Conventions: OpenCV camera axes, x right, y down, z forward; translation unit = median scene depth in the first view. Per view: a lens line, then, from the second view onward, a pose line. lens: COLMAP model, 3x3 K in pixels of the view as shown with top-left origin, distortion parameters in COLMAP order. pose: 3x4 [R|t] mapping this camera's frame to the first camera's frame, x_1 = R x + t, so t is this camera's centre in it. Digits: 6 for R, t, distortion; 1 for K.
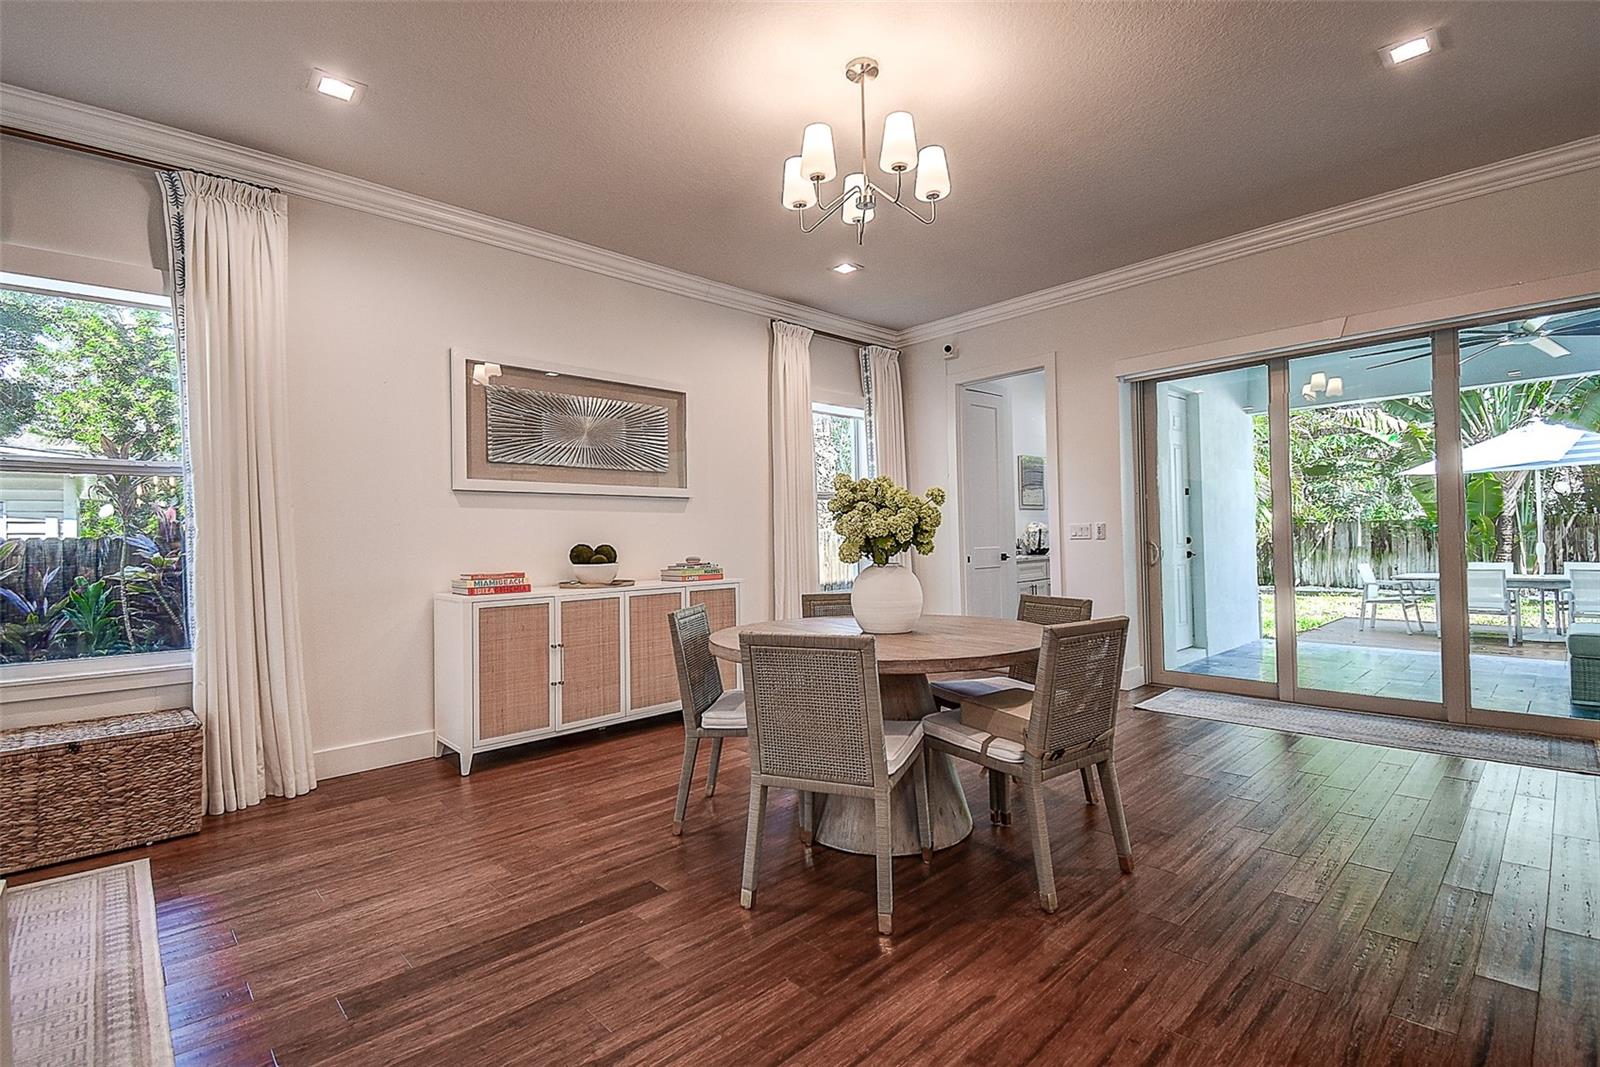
lens RADIAL K [[734.2, 0, 800.0], [0, 734.2, 533.5], [0, 0, 1]] dist [0.025434, -0.024302]
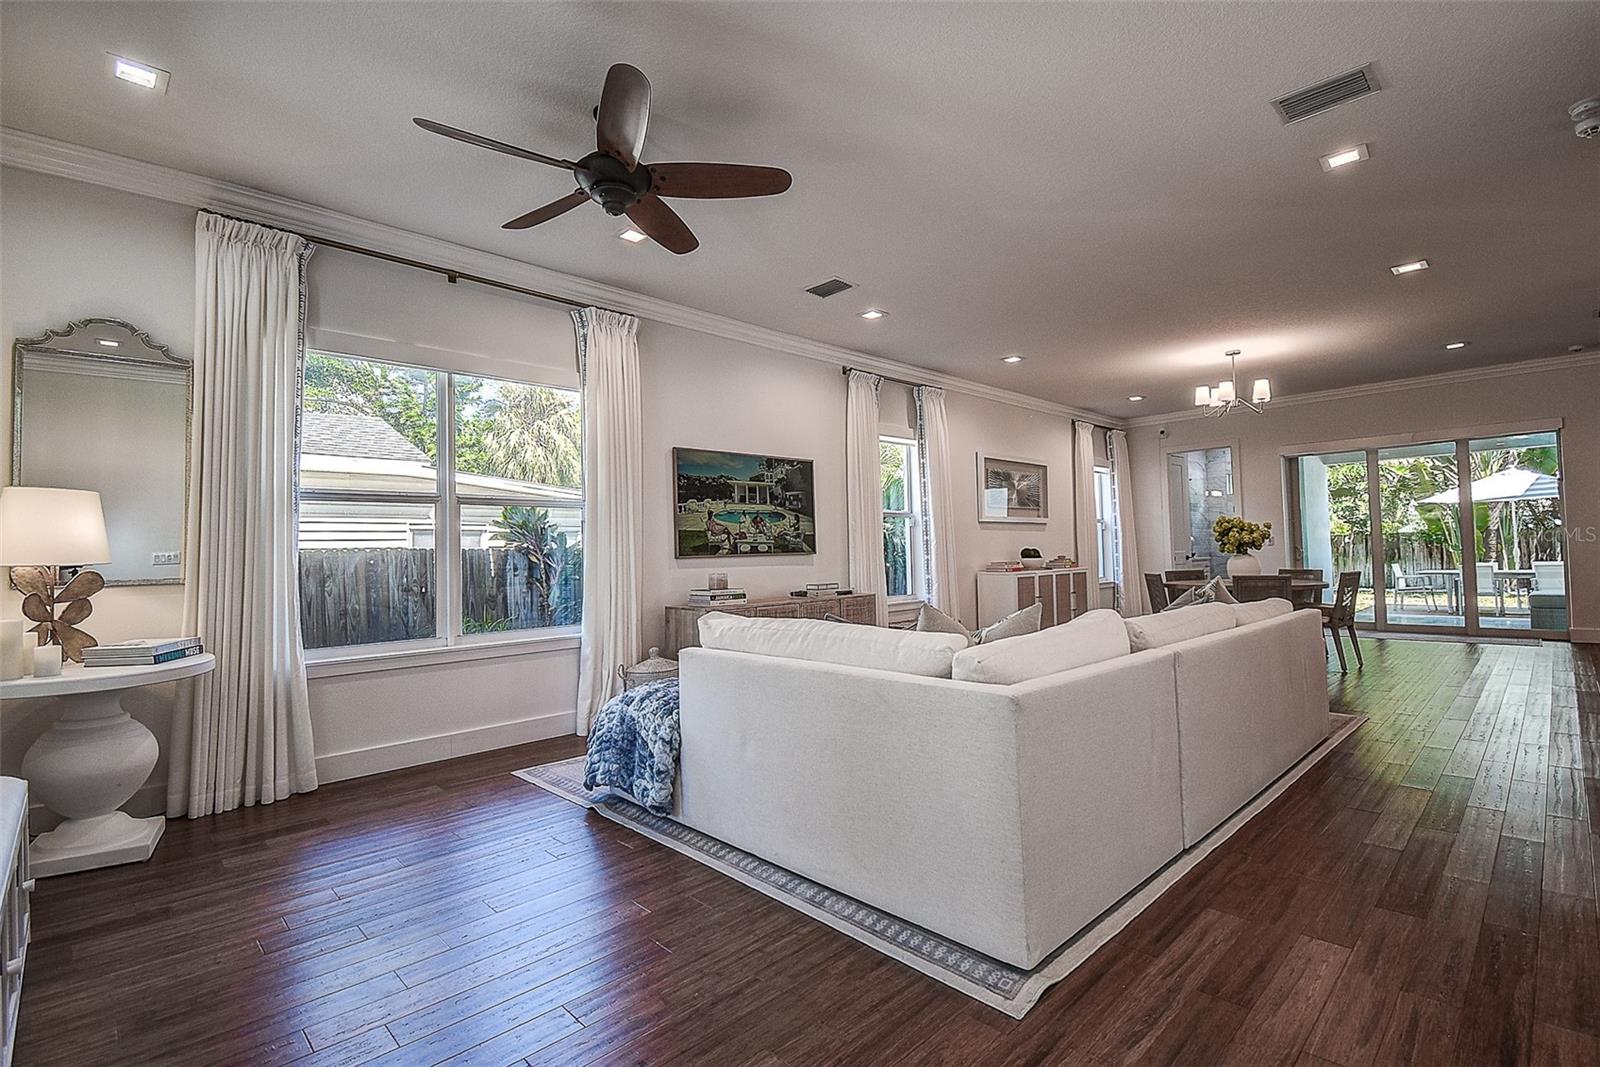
lens RADIAL K [[730.4, 0, 800.0], [0, 730.4, 533.5], [0, 0, 1]] dist [0.023660, -0.026983]
pose [[0.999903, -0.012289, 0.006608, -0.421240], [0.012509, 0.999332, -0.034336, 0.016430], [-0.006181, 0.034415, 0.999389, -0.437306]]
